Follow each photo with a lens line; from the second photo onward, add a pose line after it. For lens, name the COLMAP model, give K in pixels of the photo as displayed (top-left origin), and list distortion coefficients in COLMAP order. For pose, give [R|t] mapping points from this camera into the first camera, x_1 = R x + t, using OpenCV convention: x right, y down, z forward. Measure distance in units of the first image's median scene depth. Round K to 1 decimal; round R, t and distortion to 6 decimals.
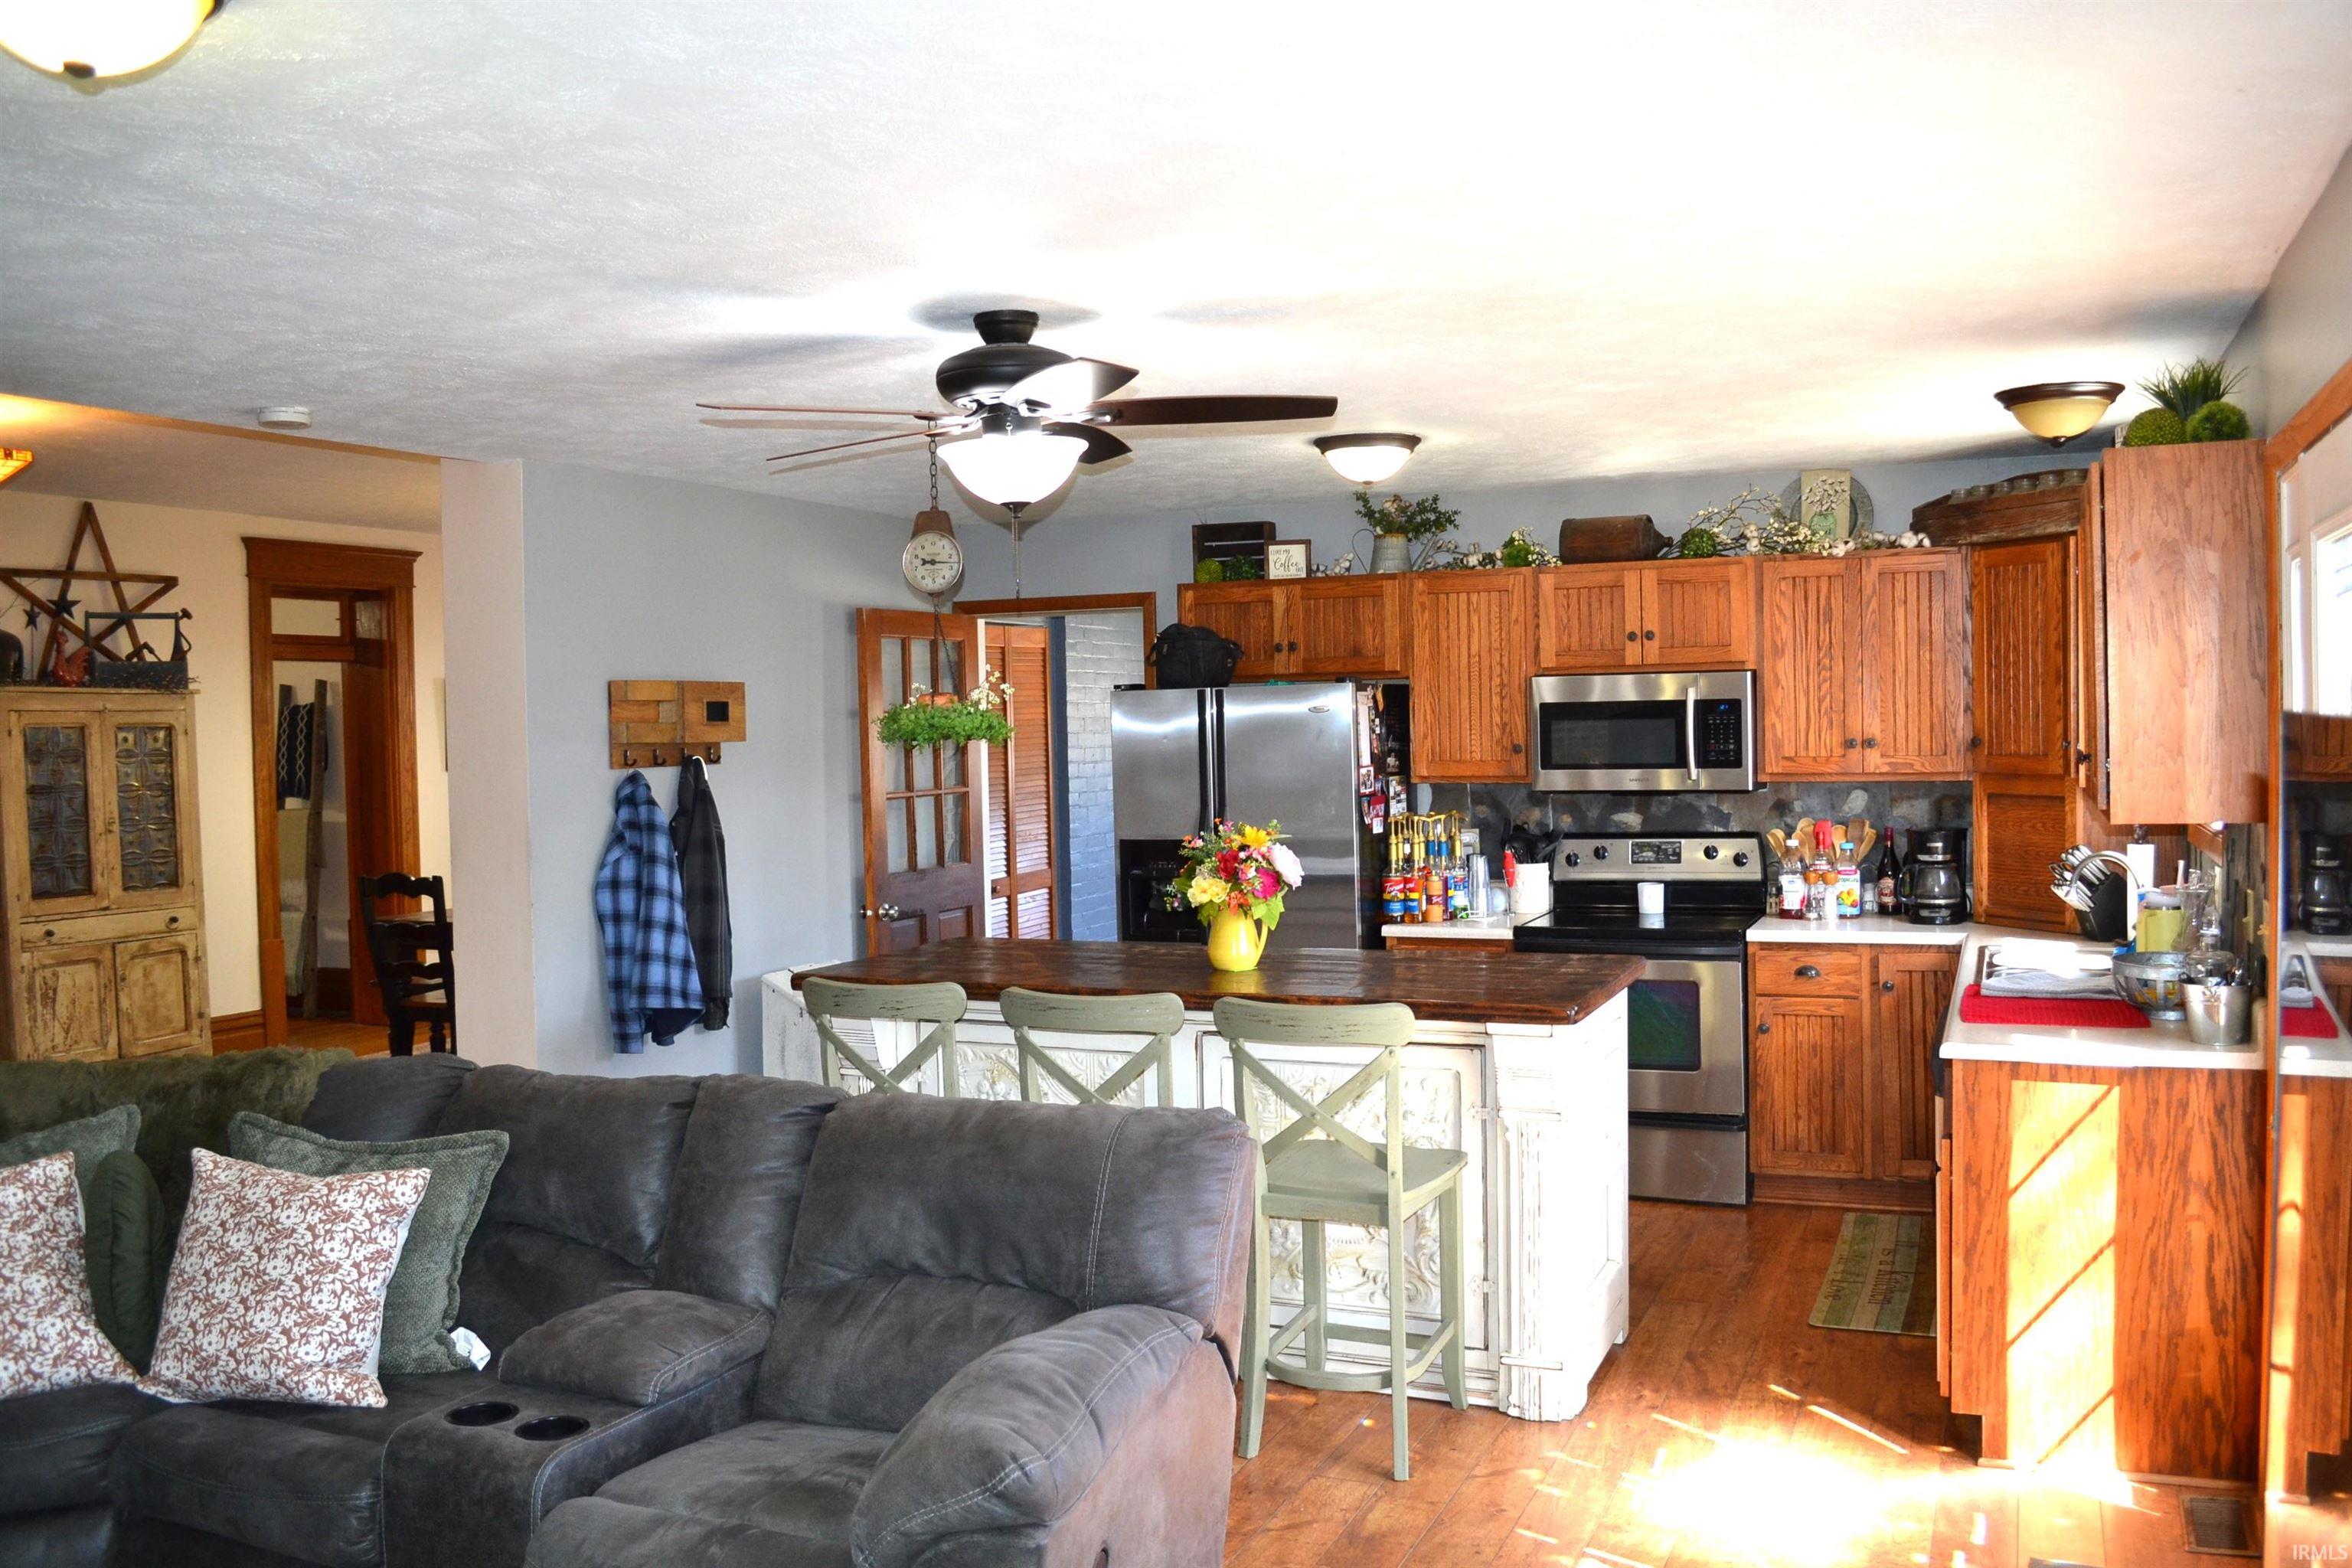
lens RADIAL K [[1893.2, 0, 1163.9], [0, 1893.2, 789.5], [0, 0, 1]] dist [-0.072570, 0.005200]
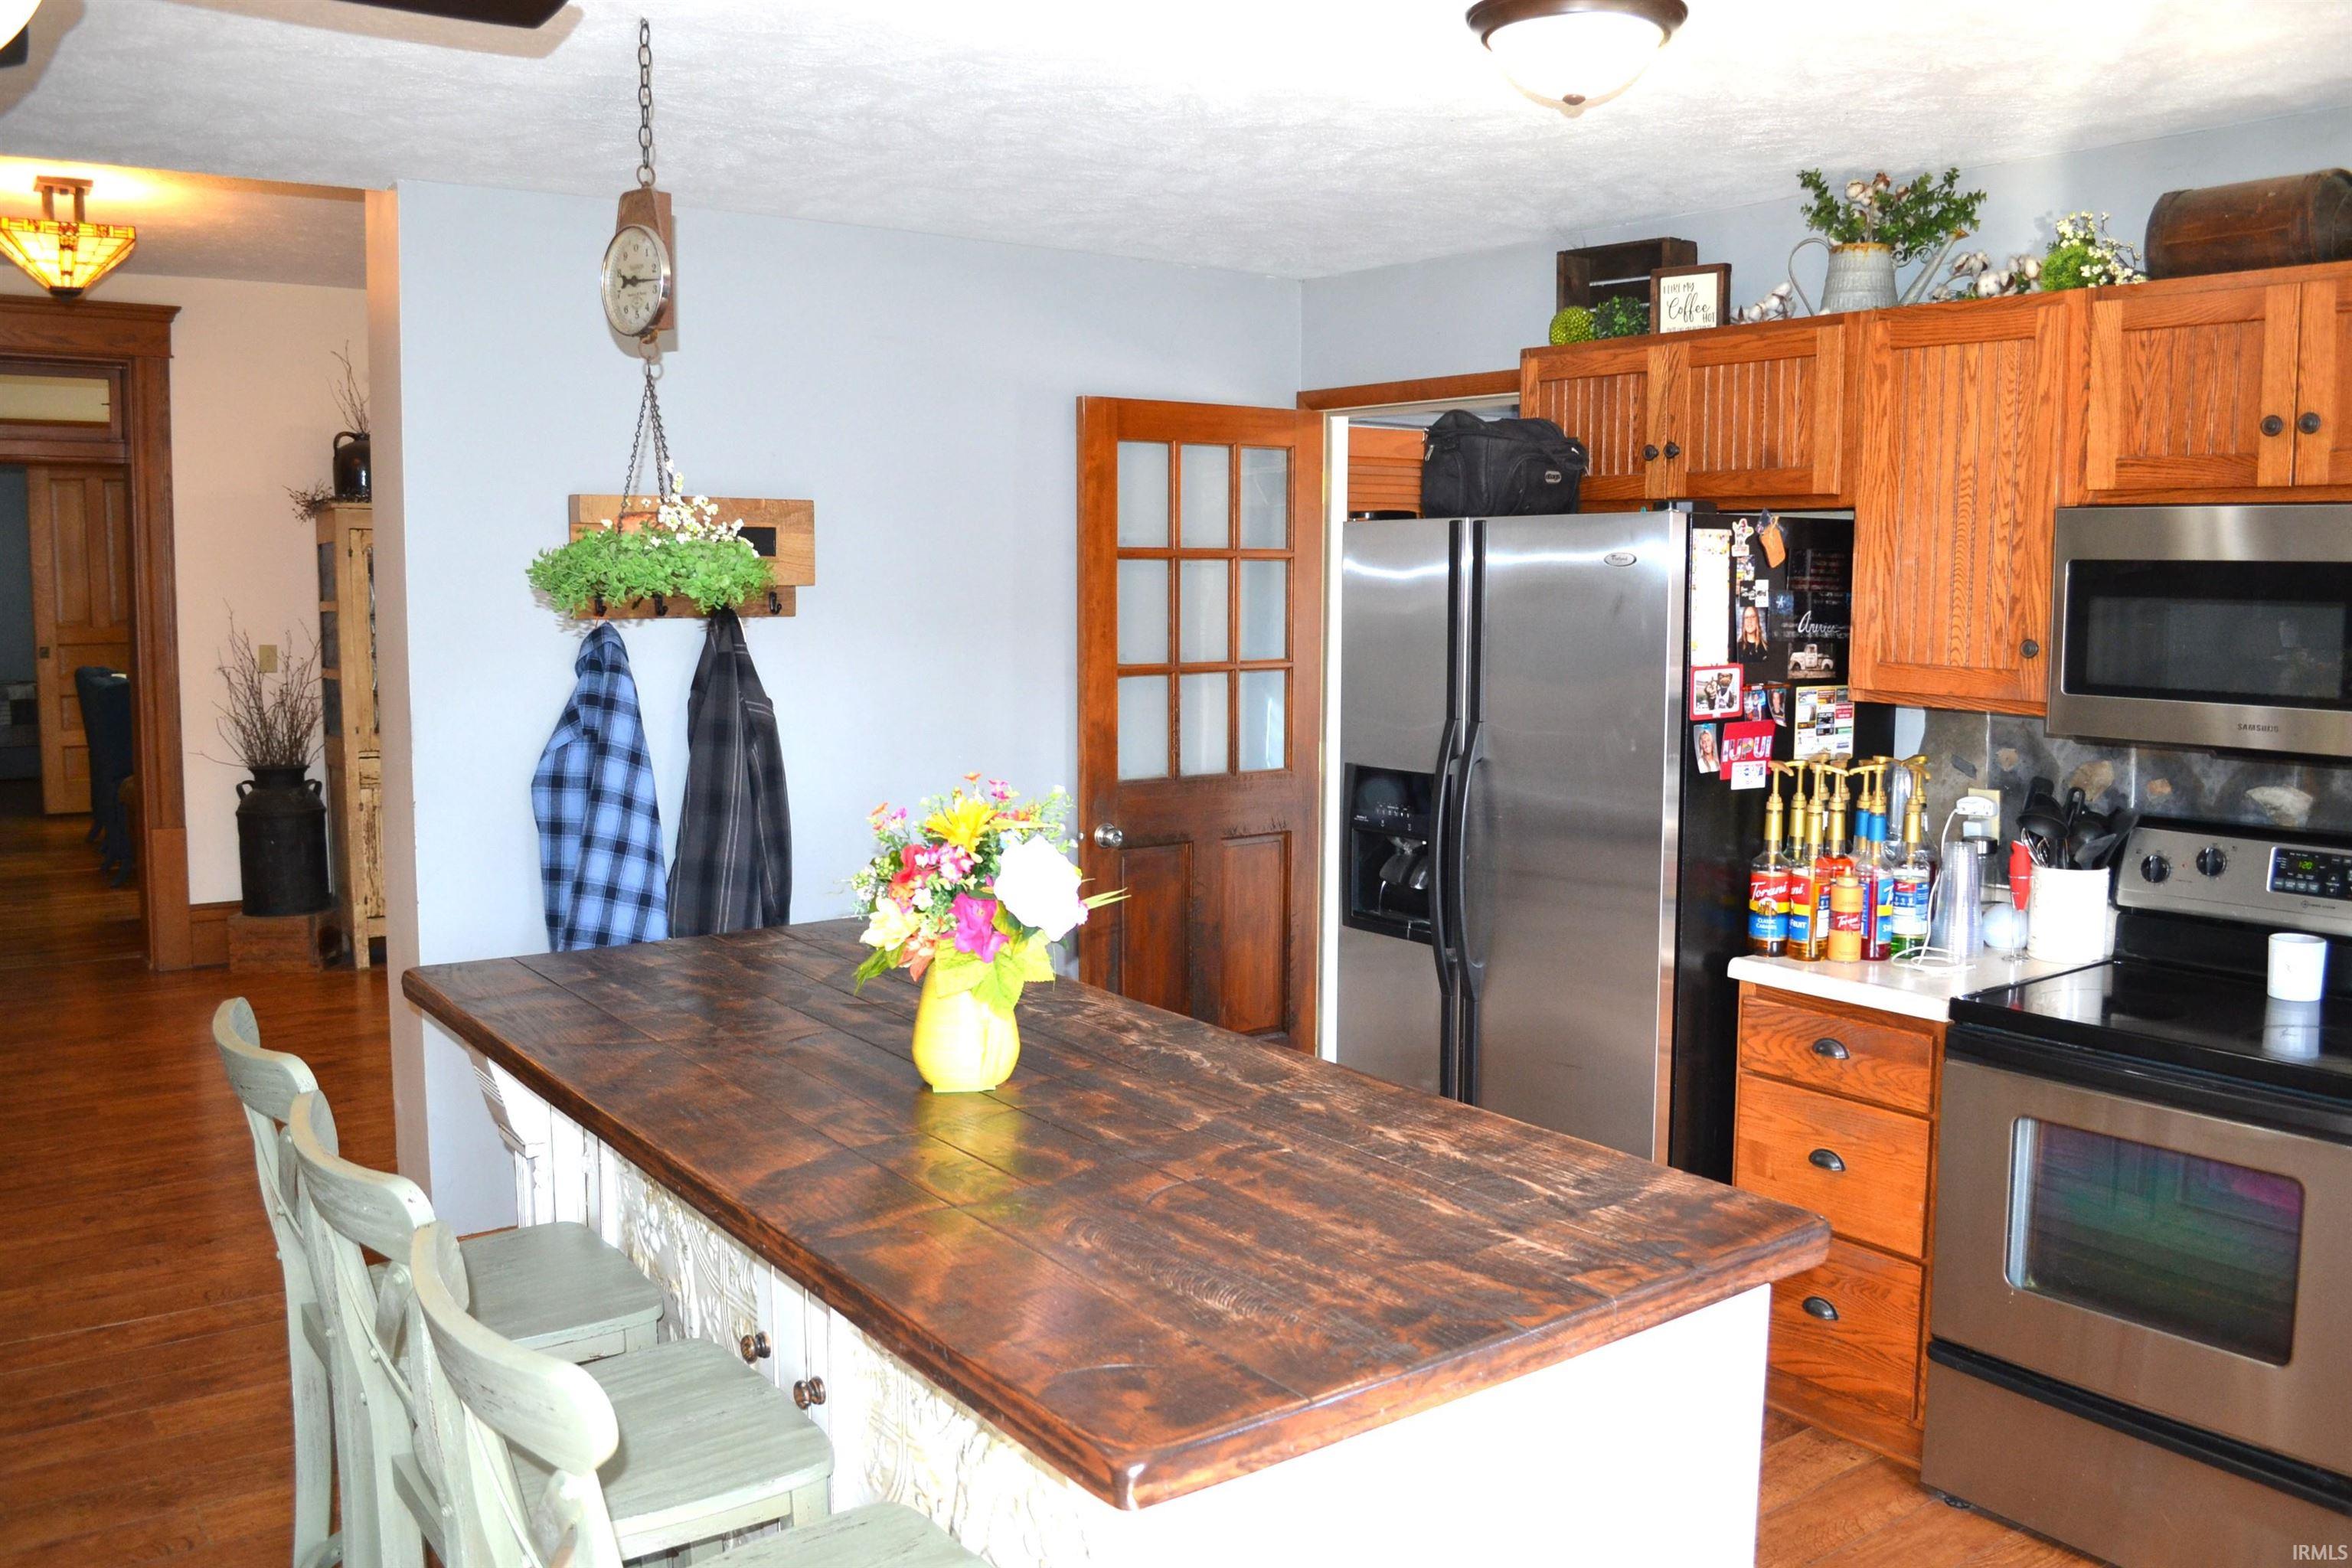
lens RADIAL K [[1893.2, 0, 1181.5], [0, 1893.2, 769.7], [0, 0, 1]] dist [-0.072570, 0.005200]
pose [[0.873979, 0.077993, -0.479664, 0.230581], [-0.042476, 0.995520, 0.084476, -0.021659], [0.484103, -0.053456, 0.873376, 0.442784]]
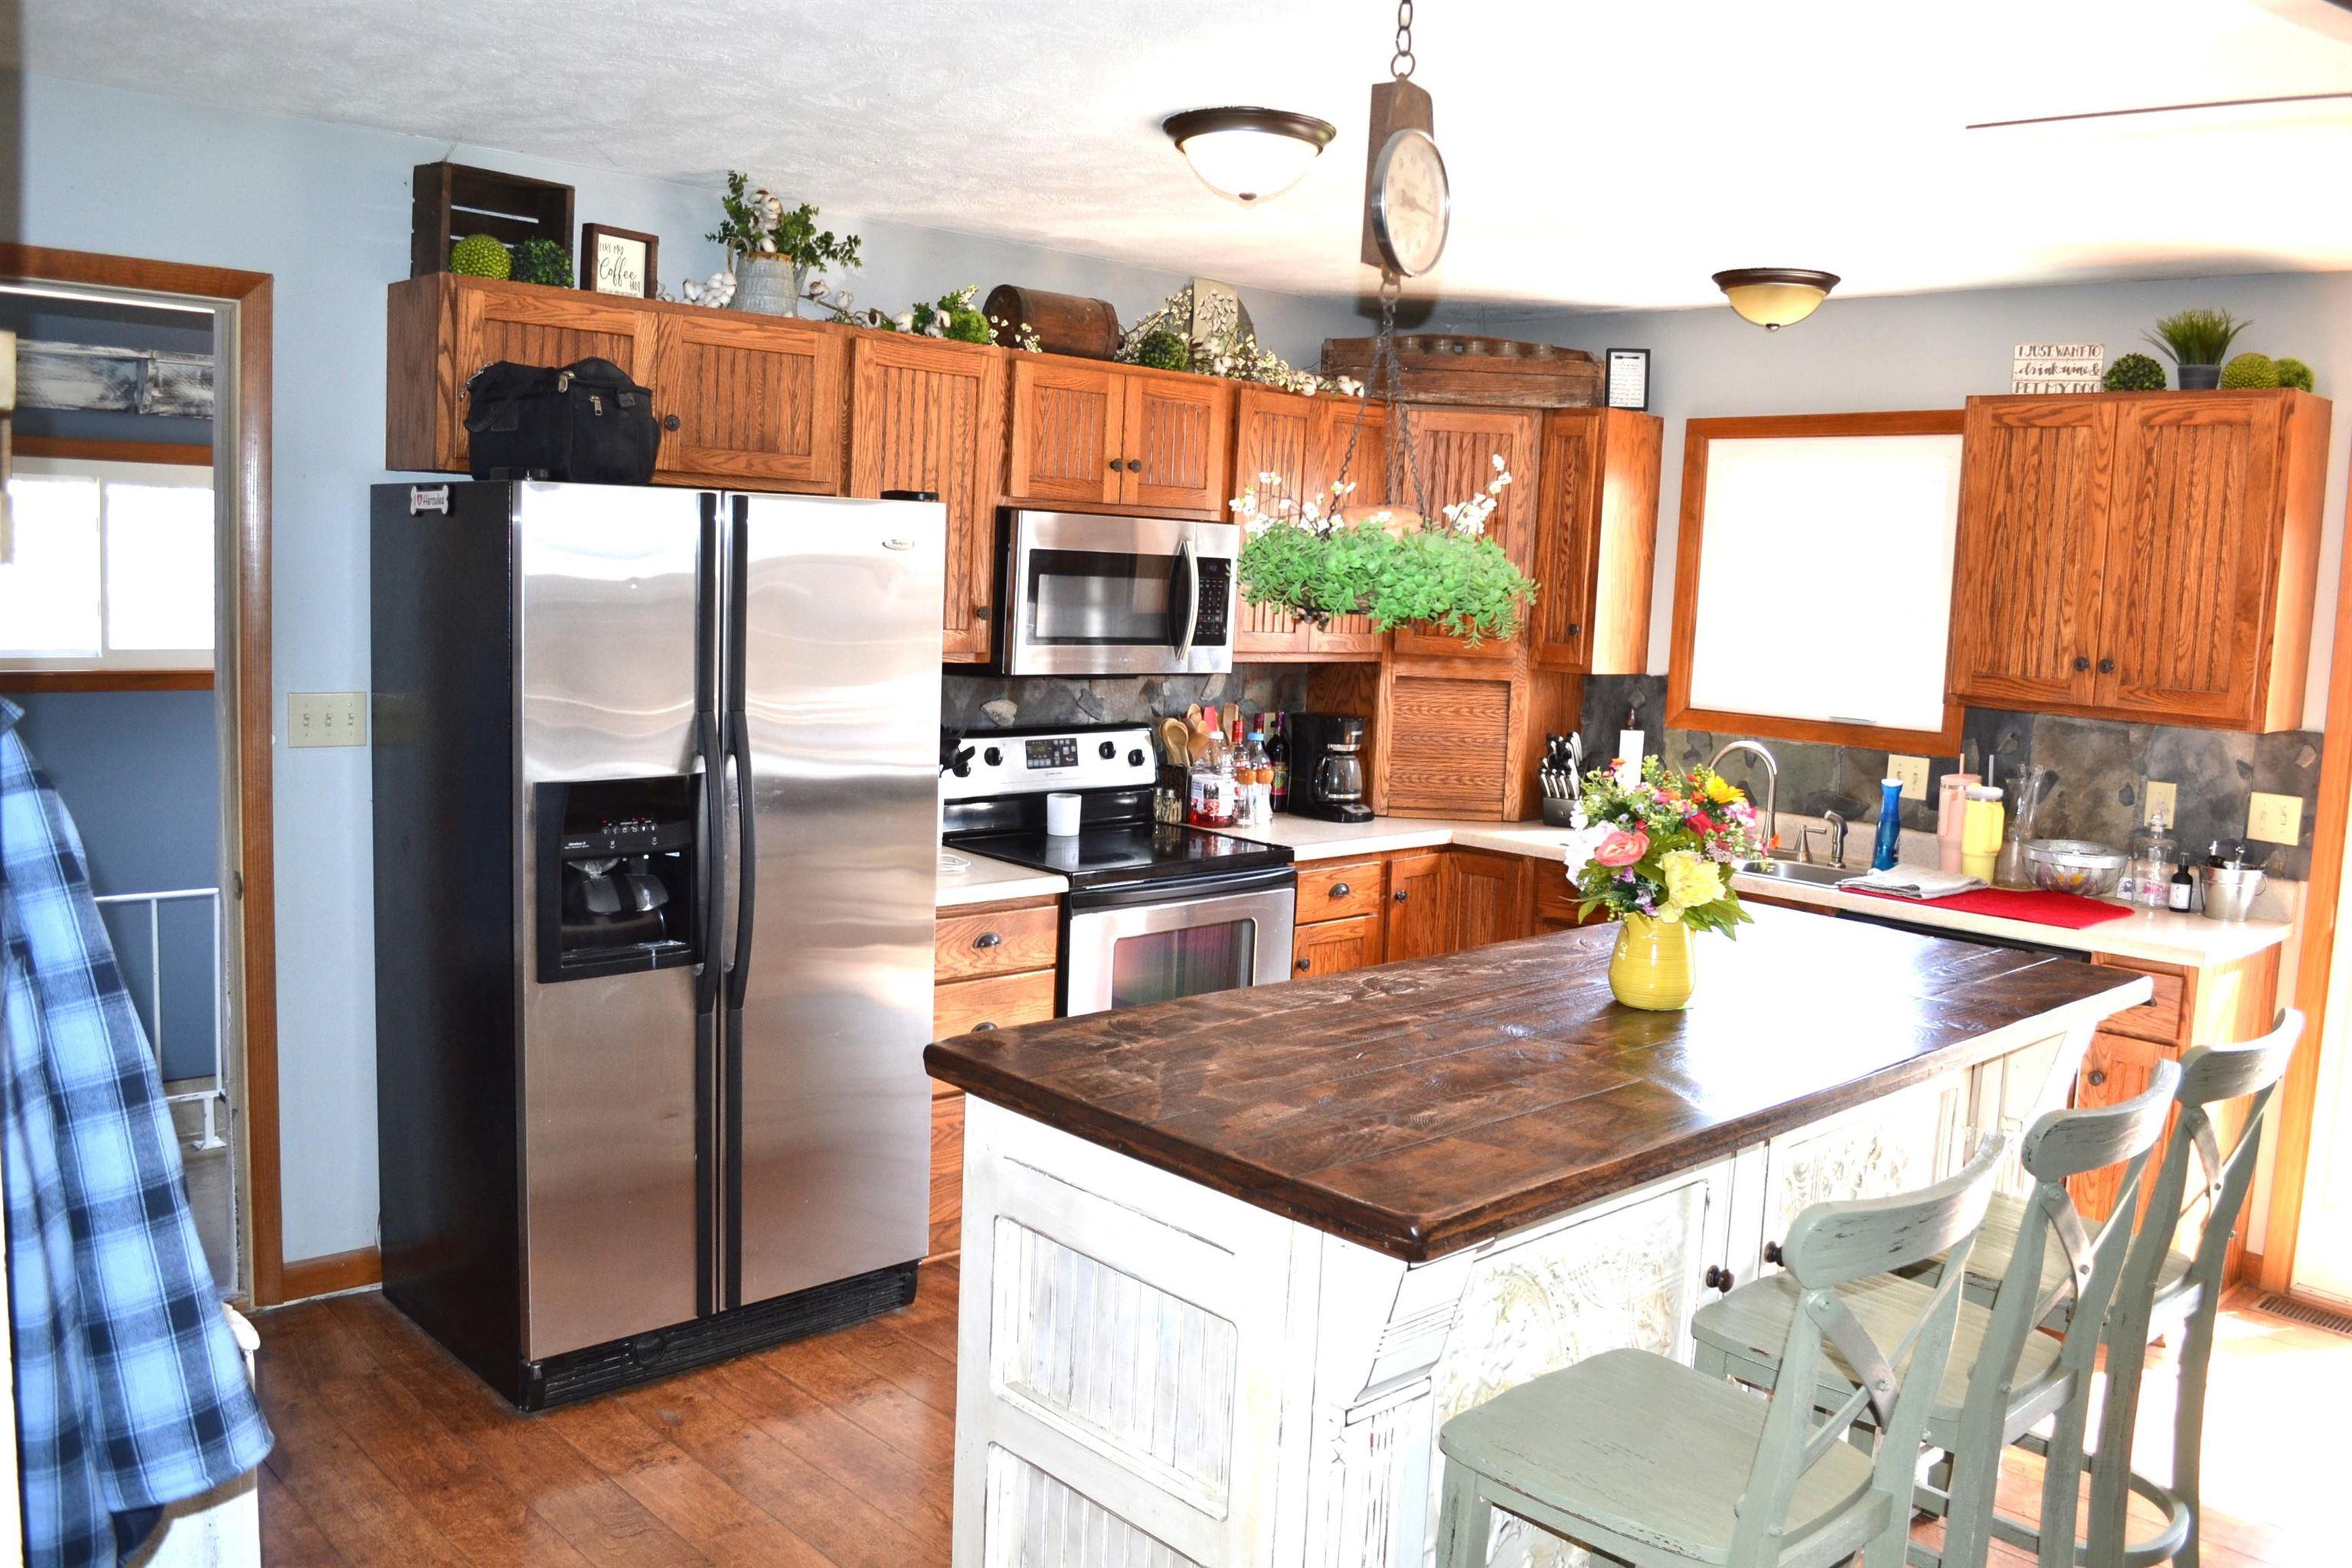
lens RADIAL K [[1893.2, 0, 1178.6], [0, 1893.2, 777.8], [0, 0, 1]] dist [-0.072570, 0.005200]
pose [[0.385643, -0.066120, 0.920276, -0.418521], [-0.019710, 0.996611, 0.079864, -0.018260], [-0.922438, -0.048937, 0.383033, 0.668288]]
